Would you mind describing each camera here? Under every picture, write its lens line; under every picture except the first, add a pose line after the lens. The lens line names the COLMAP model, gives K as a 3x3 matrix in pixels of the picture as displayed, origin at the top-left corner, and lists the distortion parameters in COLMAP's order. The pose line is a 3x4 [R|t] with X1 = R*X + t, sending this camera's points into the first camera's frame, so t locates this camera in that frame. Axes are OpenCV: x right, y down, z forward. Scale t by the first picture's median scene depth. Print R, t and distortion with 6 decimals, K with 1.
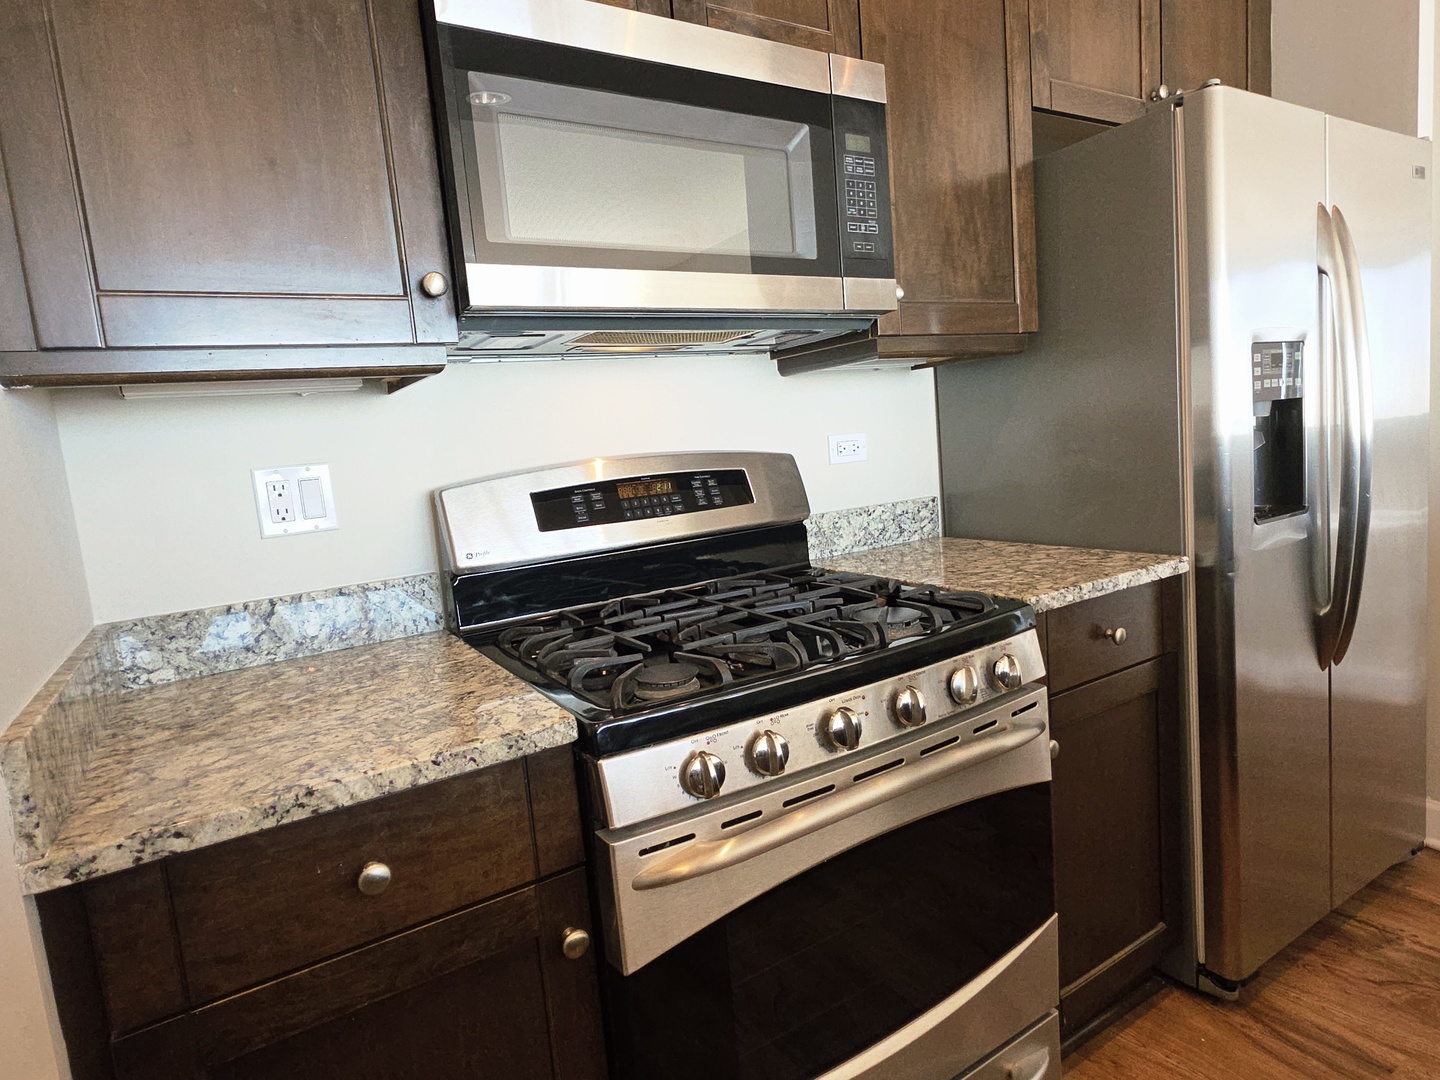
lens RADIAL K [[818.2, 0, 721.8], [0, 818.2, 536.4], [0, 0, 1]] dist [0.012505, -0.003787]
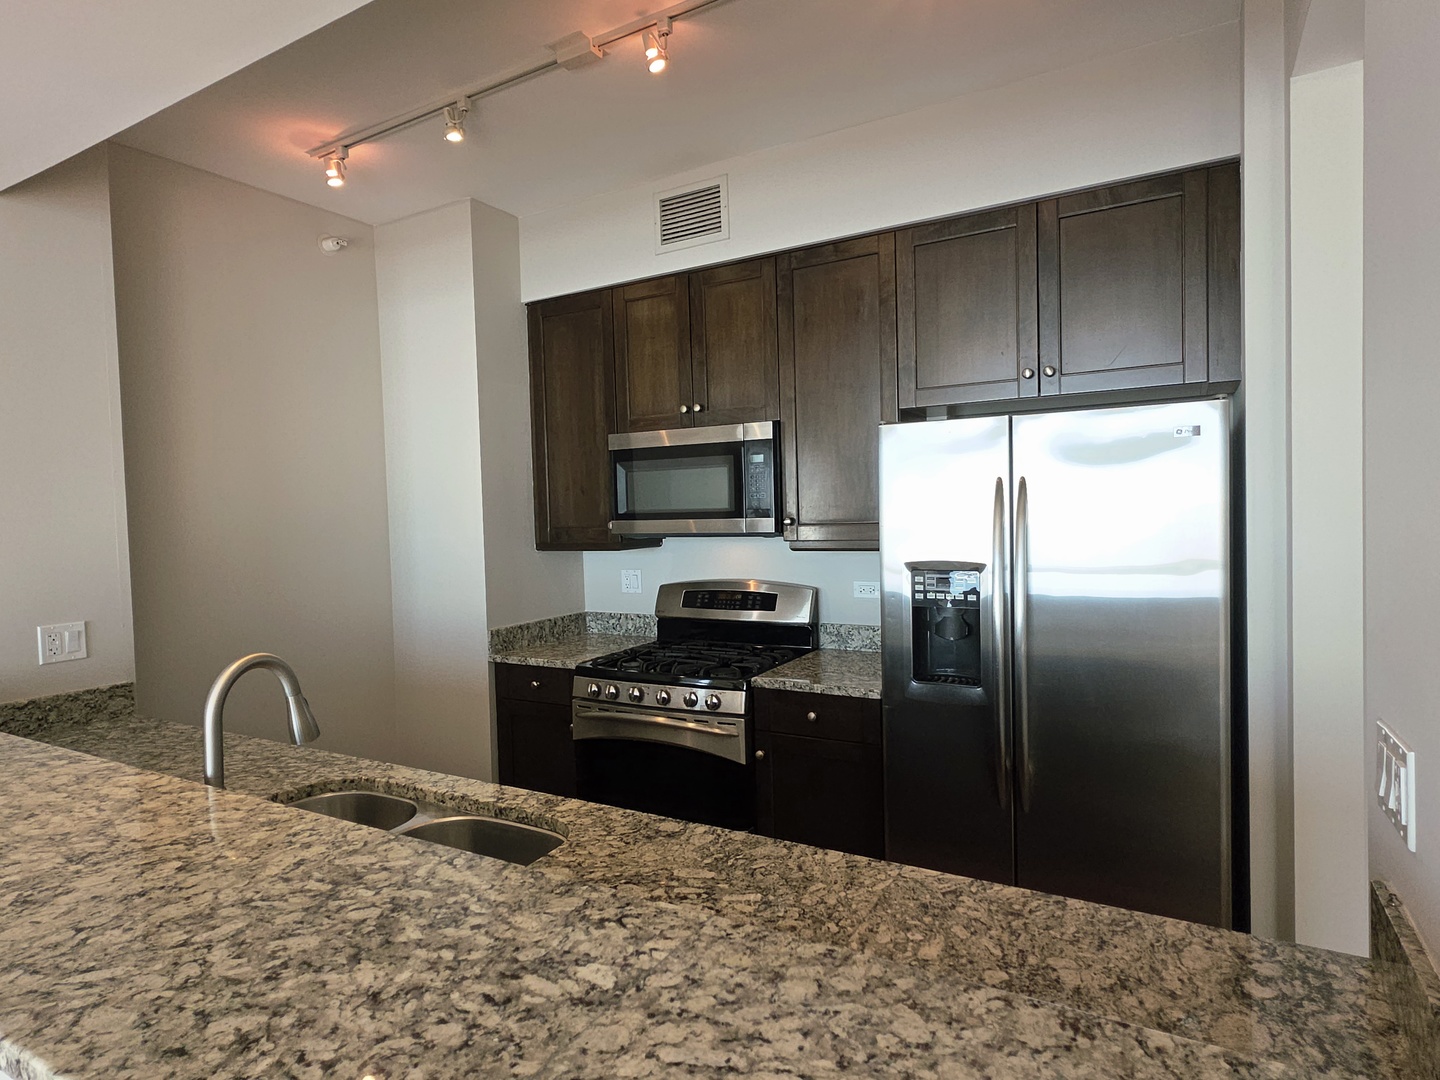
lens RADIAL K [[799.1, 0, 725.9], [0, 799.1, 537.3], [0, 0, 1]] dist [0.015357, -0.007347]
pose [[0.483190, 0.101635, -0.869596, 2.020954], [-0.120443, 0.991512, 0.048960, -0.366155], [0.867191, 0.081080, 0.491330, -0.108647]]
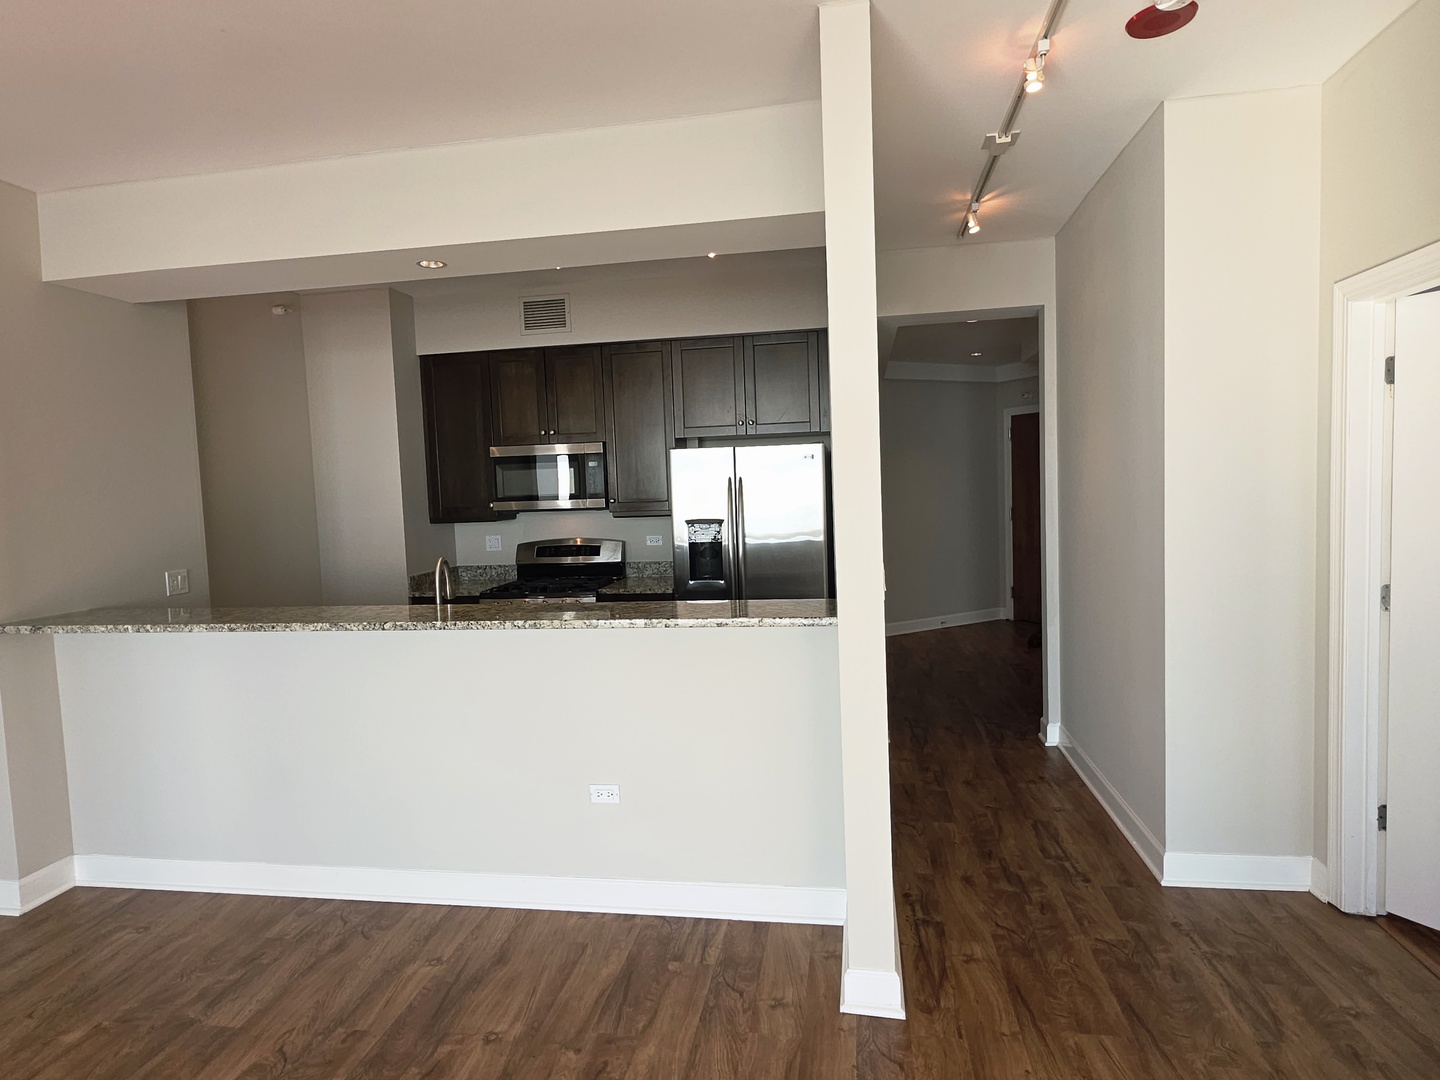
lens RADIAL K [[799.1, 0, 725.9], [0, 799.1, 537.3], [0, 0, 1]] dist [0.015357, -0.007347]
pose [[0.754806, 0.100564, -0.648193, 3.036708], [-0.107875, 0.993754, 0.028559, -0.317960], [0.647017, 0.048367, 0.760940, -1.372563]]
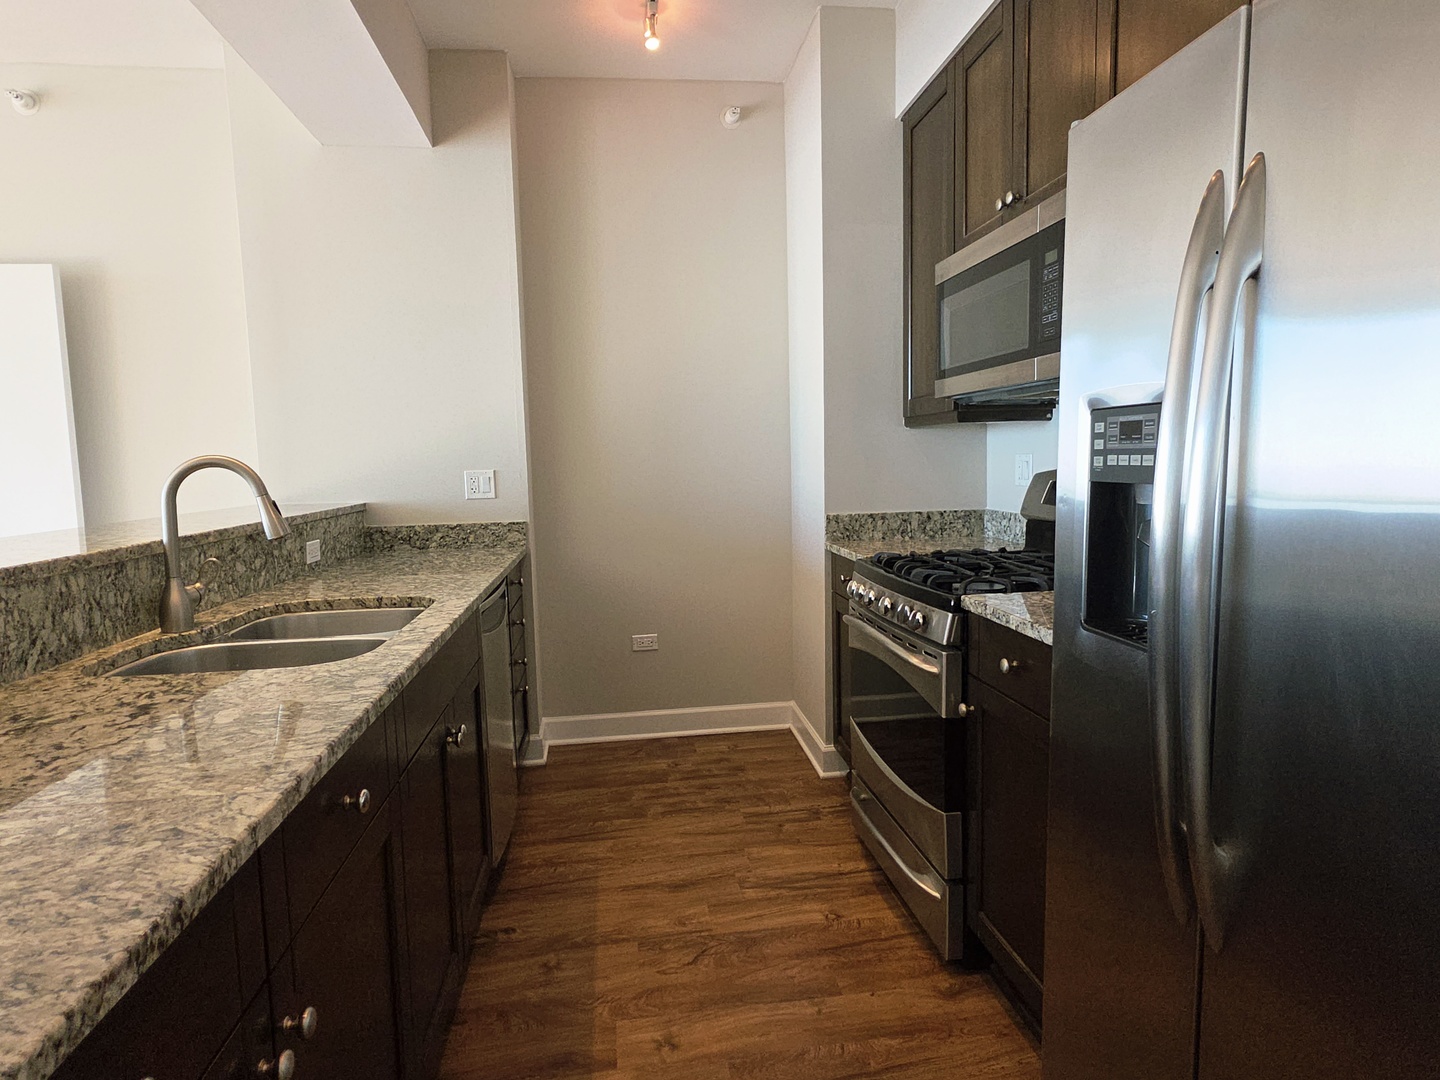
lens RADIAL K [[830.9, 0, 719.6], [0, 830.9, 542.6], [0, 0, 1]] dist [0.005581, -0.001500]
pose [[-0.406306, 0.187891, -0.894211, 1.729301], [-0.053937, 0.971992, 0.228742, -0.305191], [0.912144, 0.141170, -0.384791, 1.102263]]
